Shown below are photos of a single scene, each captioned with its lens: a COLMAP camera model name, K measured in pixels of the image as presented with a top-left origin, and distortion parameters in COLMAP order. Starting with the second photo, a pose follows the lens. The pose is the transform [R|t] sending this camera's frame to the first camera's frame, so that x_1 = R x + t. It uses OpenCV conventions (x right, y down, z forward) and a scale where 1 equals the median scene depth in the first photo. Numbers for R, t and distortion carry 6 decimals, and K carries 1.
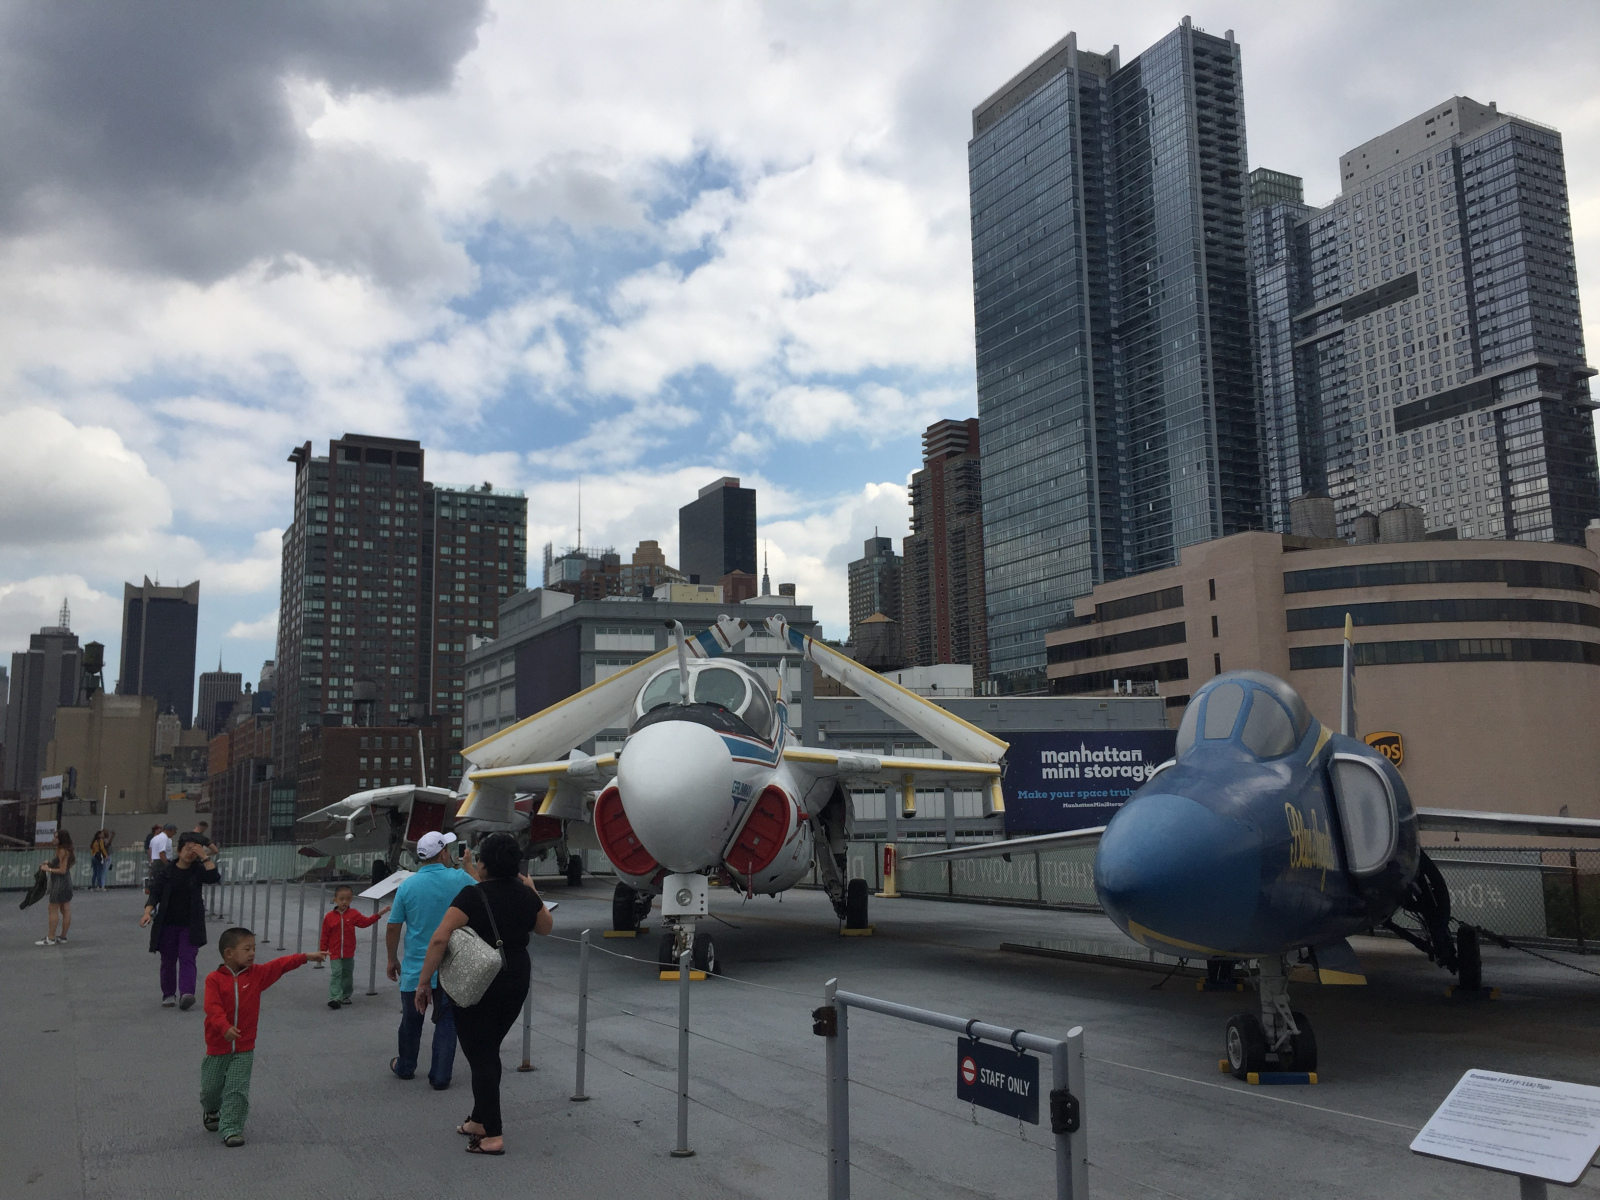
lens RADIAL K [[1385.9, 0, 801.7], [0, 1385.9, 577.8], [0, 0, 1]] dist [0.096722, -0.133923]
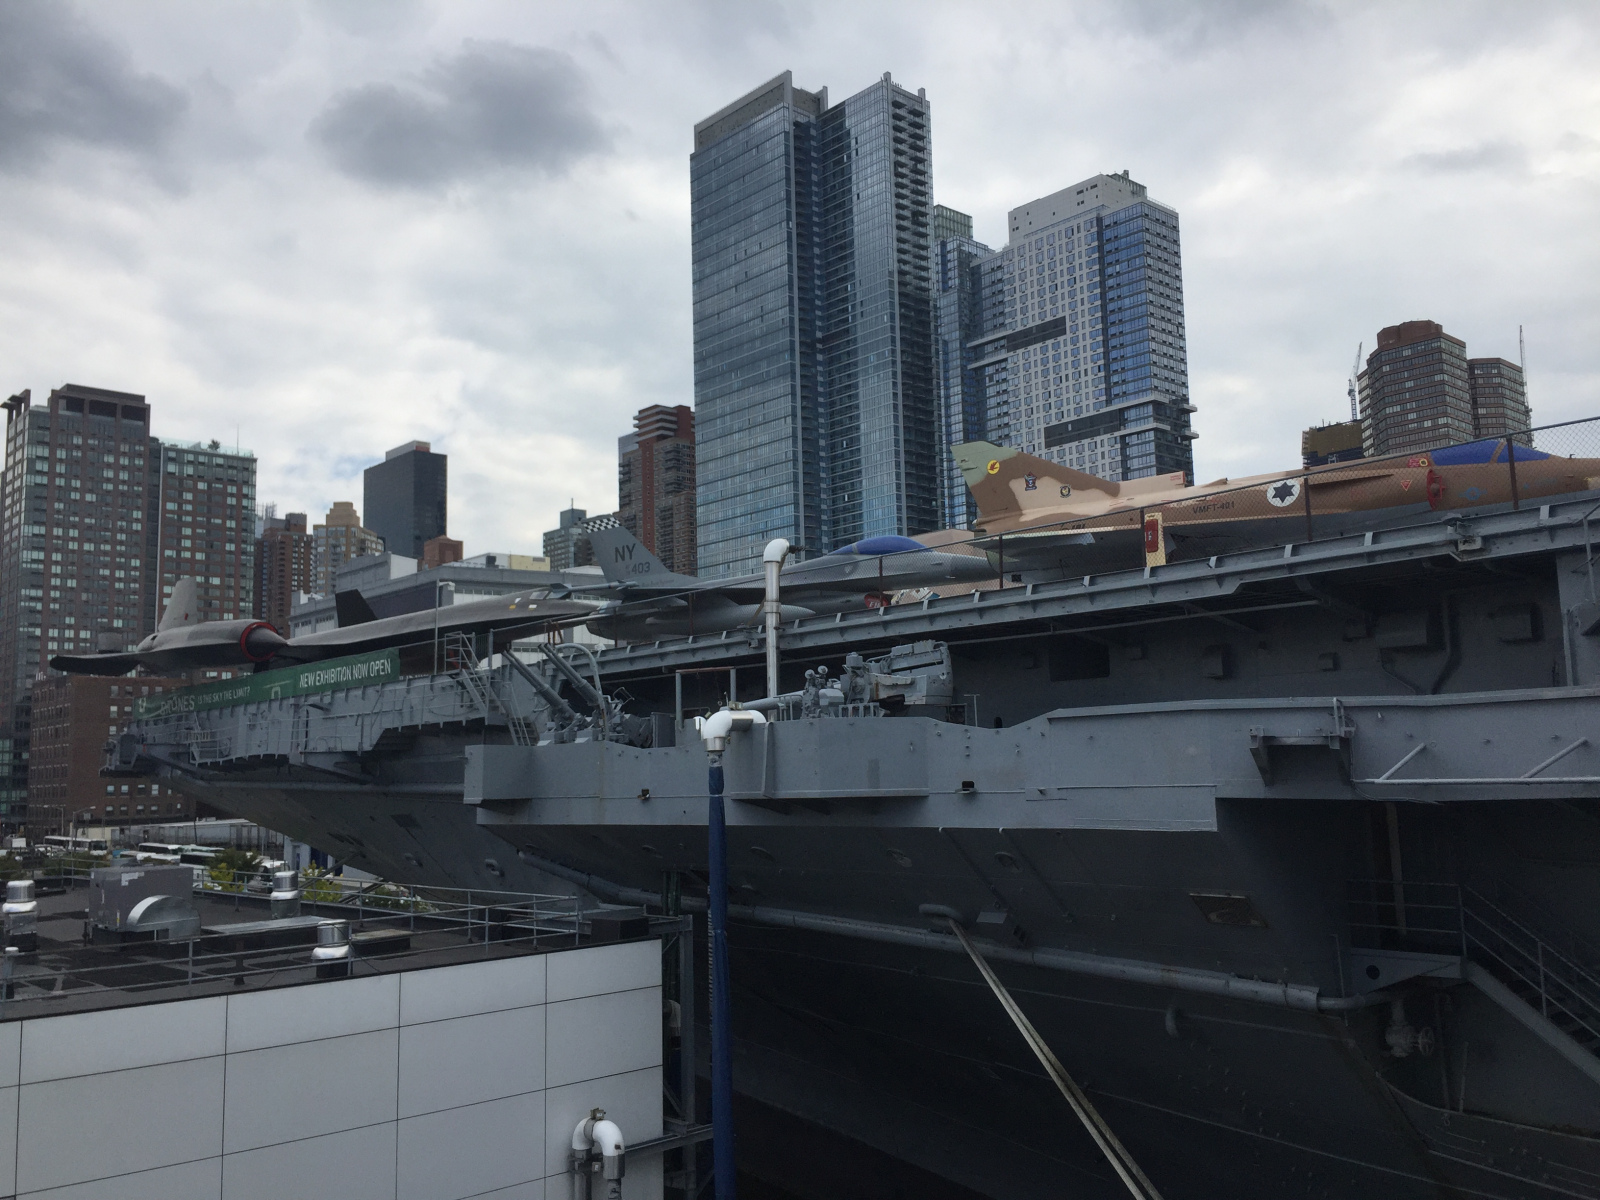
lens RADIAL K [[1381.5, 0, 798.5], [0, 1381.5, 552.0], [0, 0, 1]] dist [0.095543, -0.111824]
pose [[0.969876, 0.038468, 0.240543, -0.059587], [-0.039043, 0.999235, -0.002379, -0.001722], [-0.240450, -0.007084, 0.970636, -0.097829]]
